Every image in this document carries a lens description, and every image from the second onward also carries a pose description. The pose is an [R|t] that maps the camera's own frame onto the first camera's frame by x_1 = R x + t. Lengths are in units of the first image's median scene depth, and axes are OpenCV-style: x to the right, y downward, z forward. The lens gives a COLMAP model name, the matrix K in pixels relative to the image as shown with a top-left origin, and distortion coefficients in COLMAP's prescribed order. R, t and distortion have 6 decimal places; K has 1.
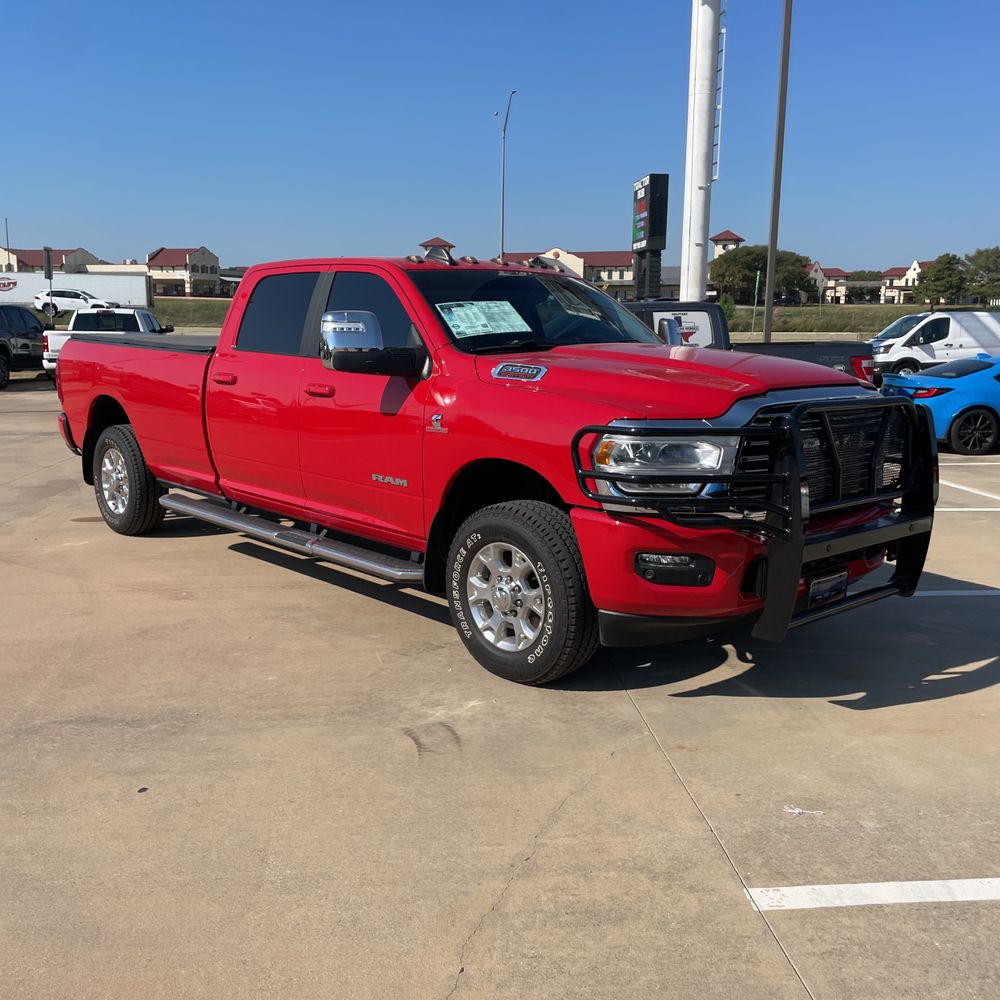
lens RADIAL K [[1012.9, 0, 500.1], [0, 1012.9, 510.2], [0, 0, 1]] dist [0.107361, -0.144986]
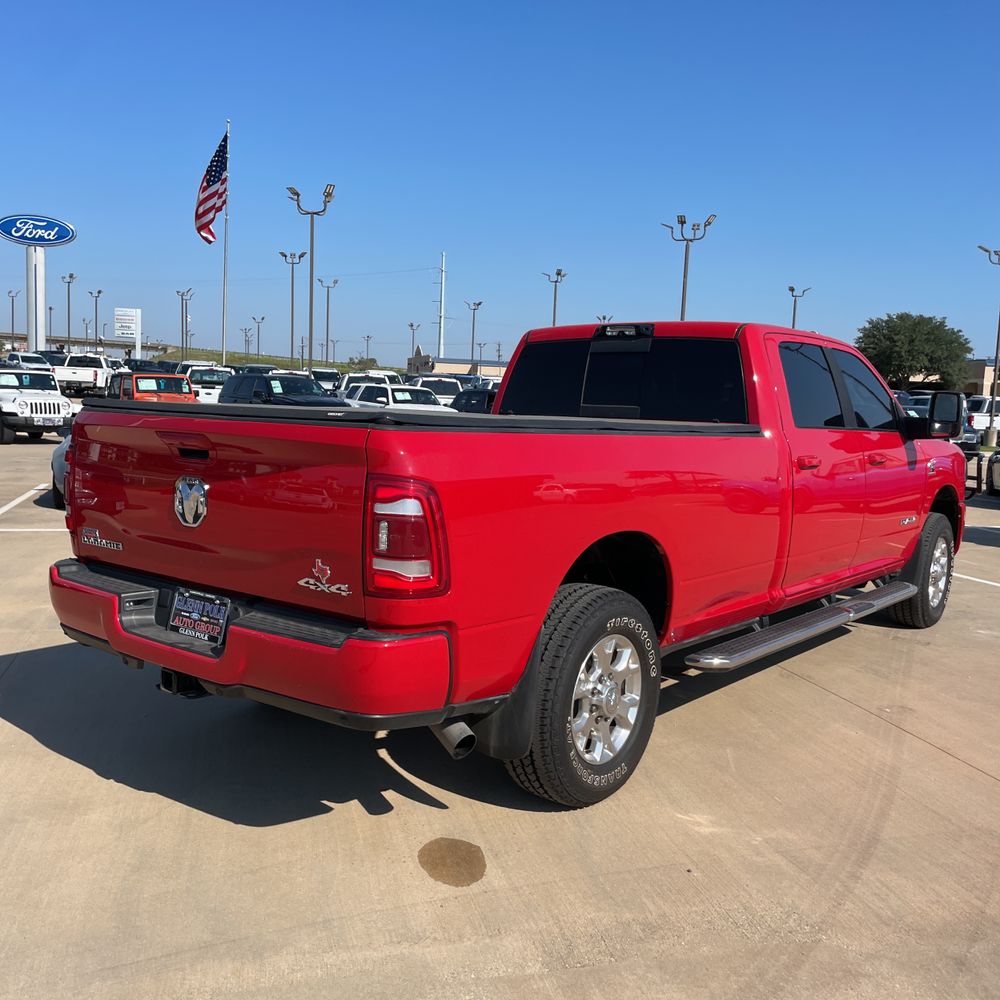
lens RADIAL K [[1000.8, 0, 500.0], [0, 1000.8, 500.0], [0, 0, 1]] dist [0.118887, -0.209225]
pose [[-0.145298, -0.117018, 0.982444, -1.102595], [0.141355, 0.980339, 0.137673, -0.261103], [-0.979238, 0.158877, -0.125900, 1.425107]]
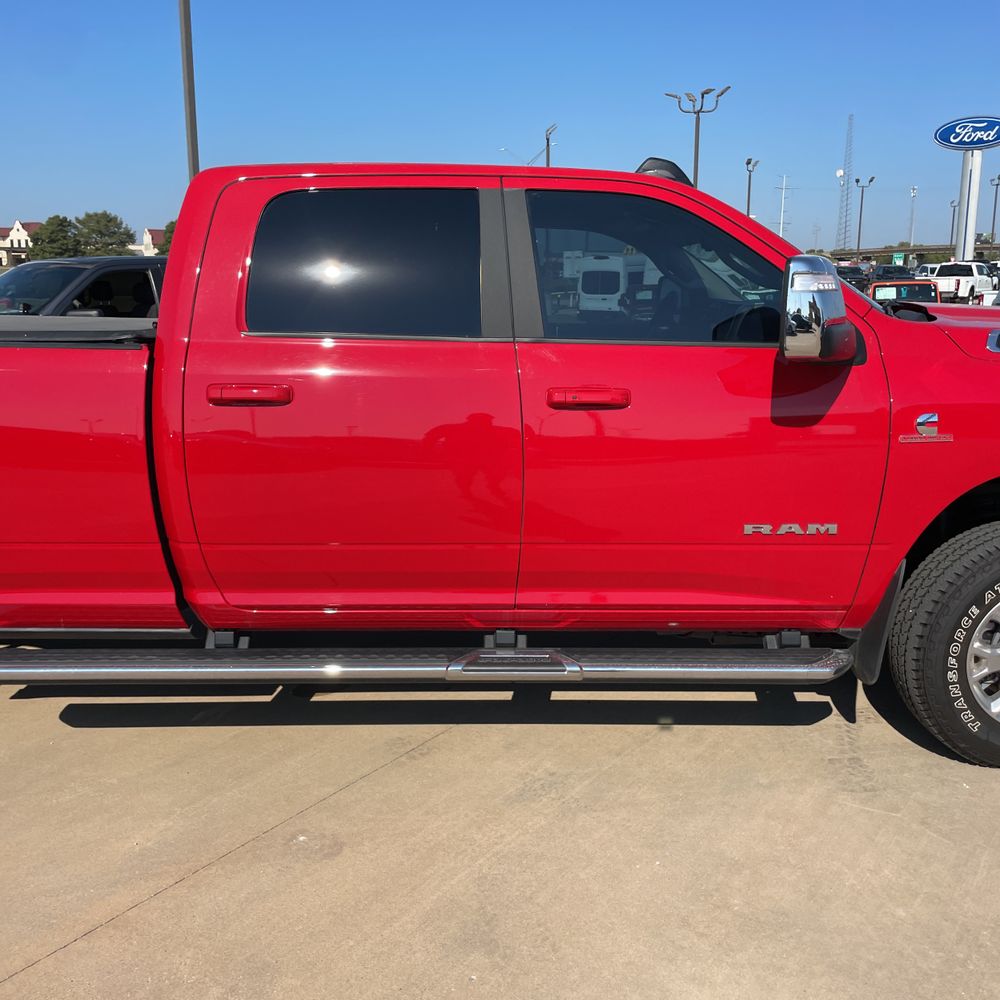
lens RADIAL K [[1005.0, 0, 519.9], [0, 1005.0, 502.4], [0, 0, 1]] dist [0.116284, -0.164272]
pose [[0.669959, -0.161304, 0.724663, -0.578985], [0.140962, 0.985993, 0.089153, -0.107877], [-0.728893, 0.042421, 0.683312, 0.598288]]
